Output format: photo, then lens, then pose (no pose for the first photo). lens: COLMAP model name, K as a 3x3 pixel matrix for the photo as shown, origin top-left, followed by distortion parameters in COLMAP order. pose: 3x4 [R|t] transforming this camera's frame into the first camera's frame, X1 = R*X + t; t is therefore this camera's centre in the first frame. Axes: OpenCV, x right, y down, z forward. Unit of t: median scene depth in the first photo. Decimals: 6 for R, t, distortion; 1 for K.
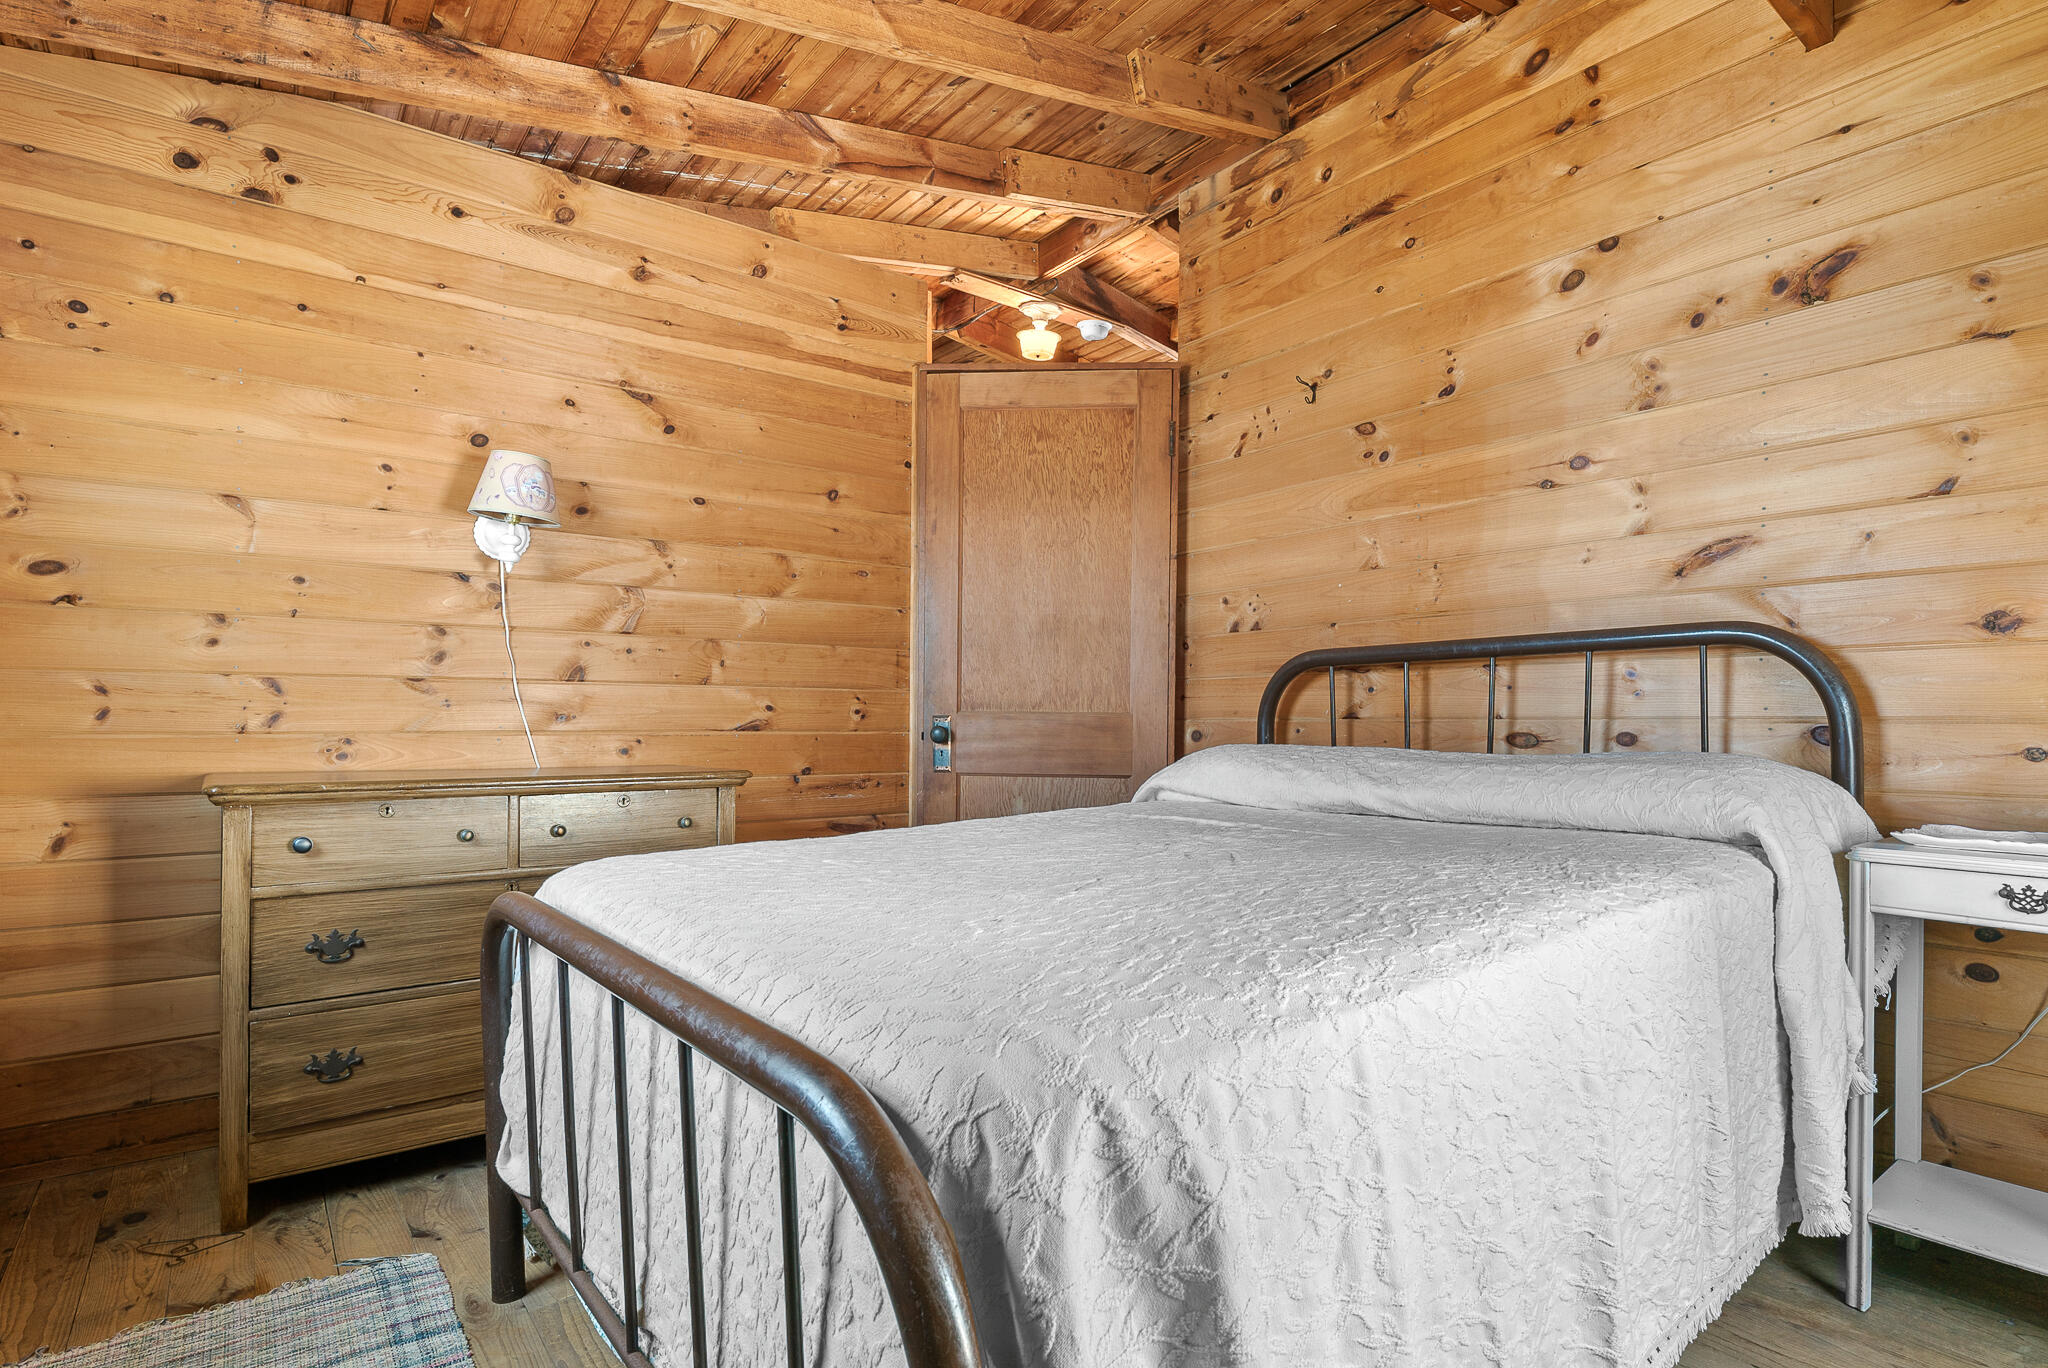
lens RADIAL K [[1056.3, 0, 989.4], [0, 1056.3, 725.6], [0, 0, 1]] dist [-0.001346, -0.000193]
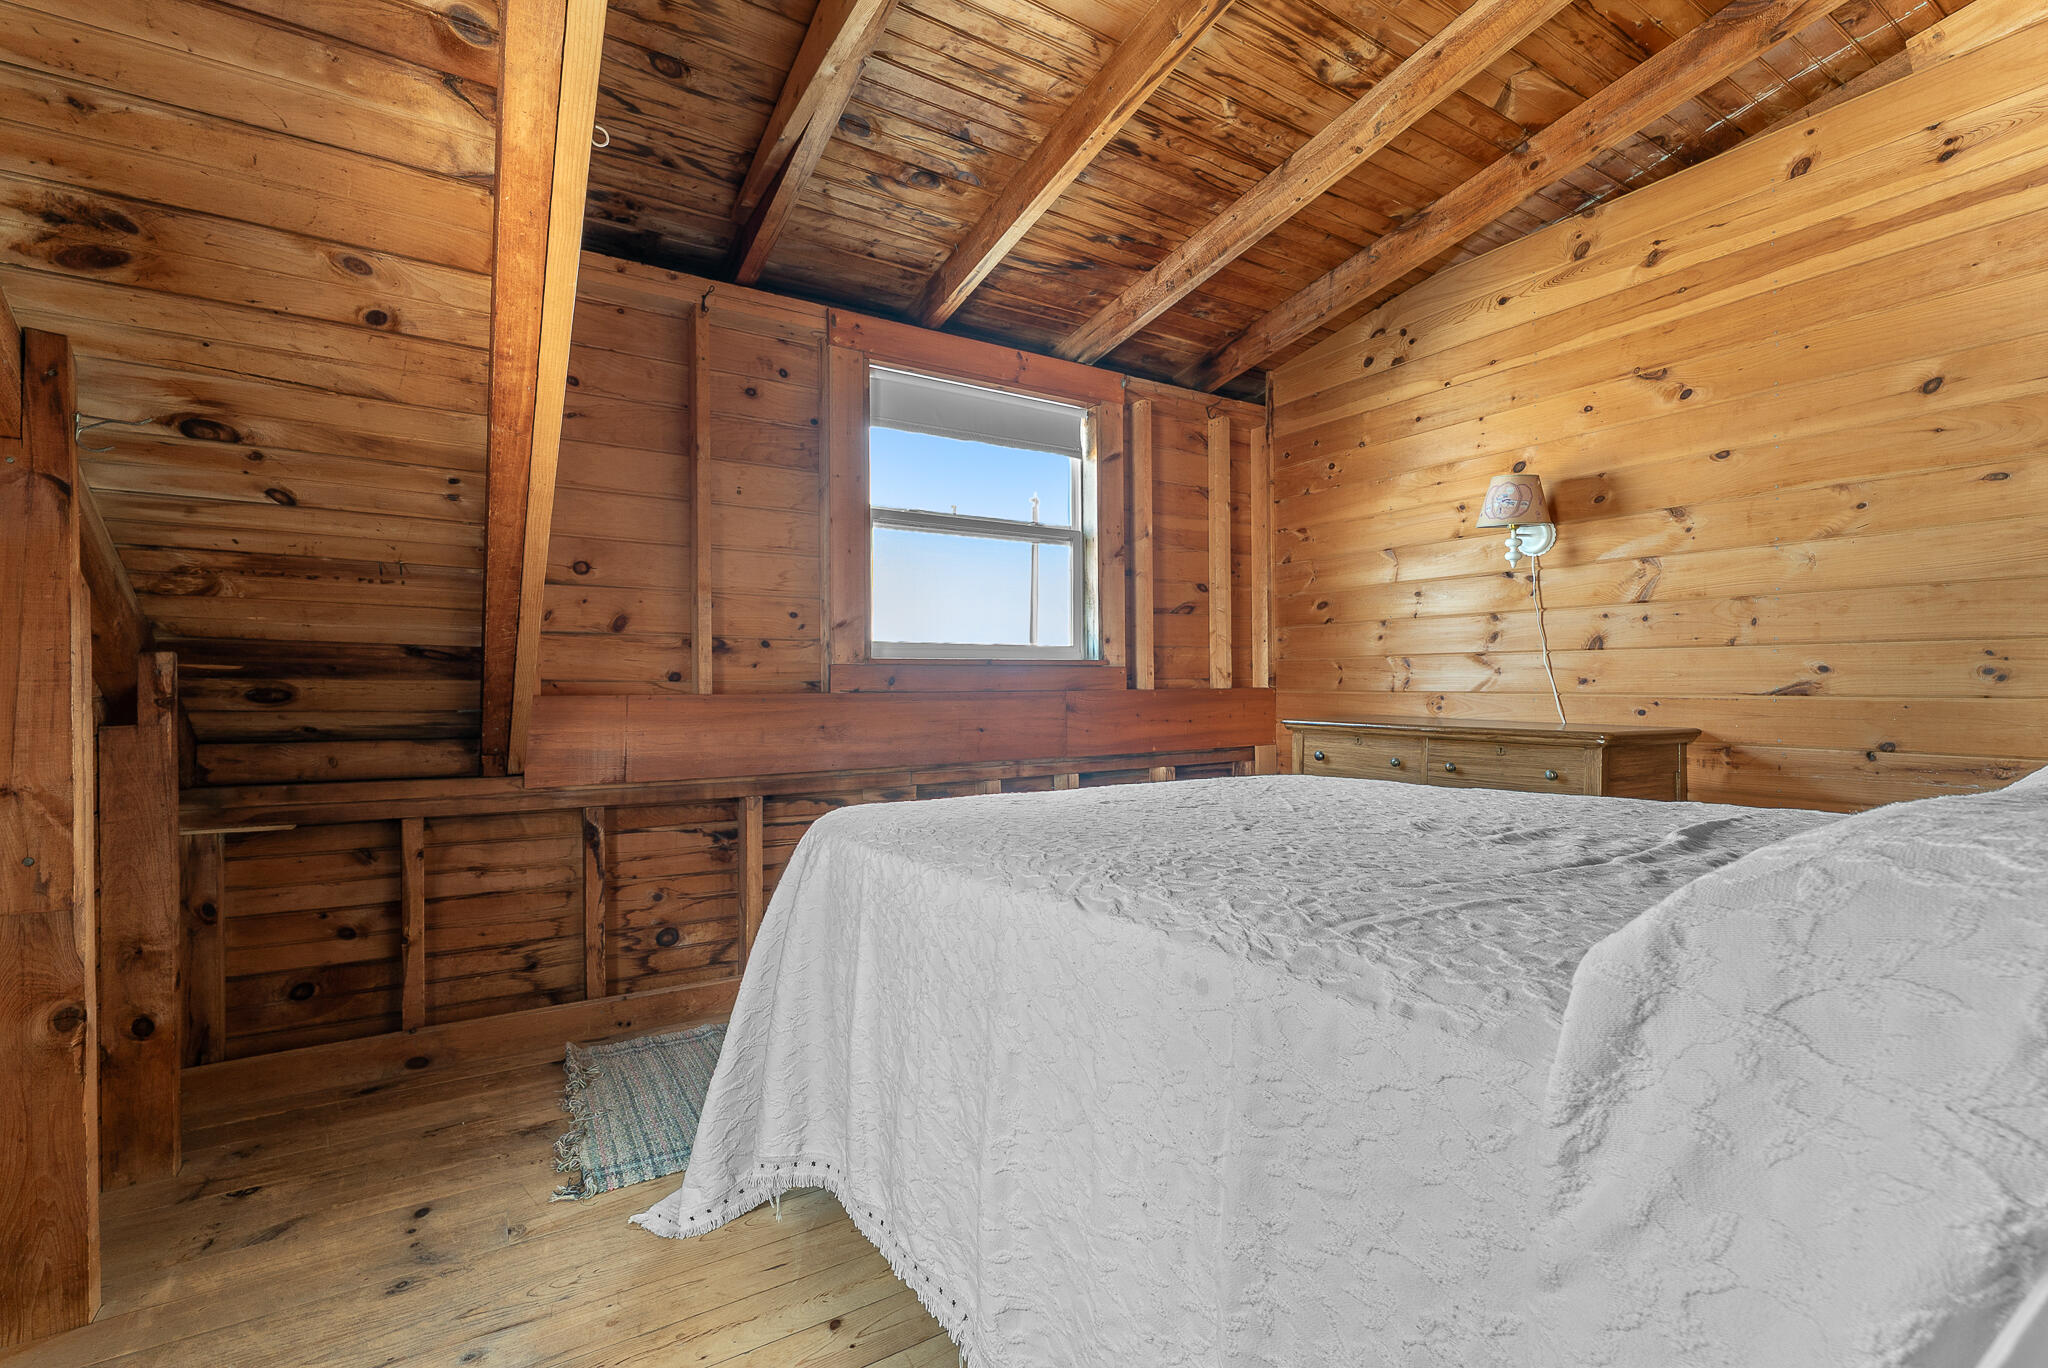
lens RADIAL K [[879.1, 0, 1024.3], [0, 879.1, 682.6], [0, 0, 1]] dist [-0.000990, -0.000052]
pose [[-0.078677, -0.000058, -0.996900, 0.611784], [-0.000907, 1.000000, 0.000014, -0.005484], [0.996900, 0.000905, -0.078677, 0.462262]]
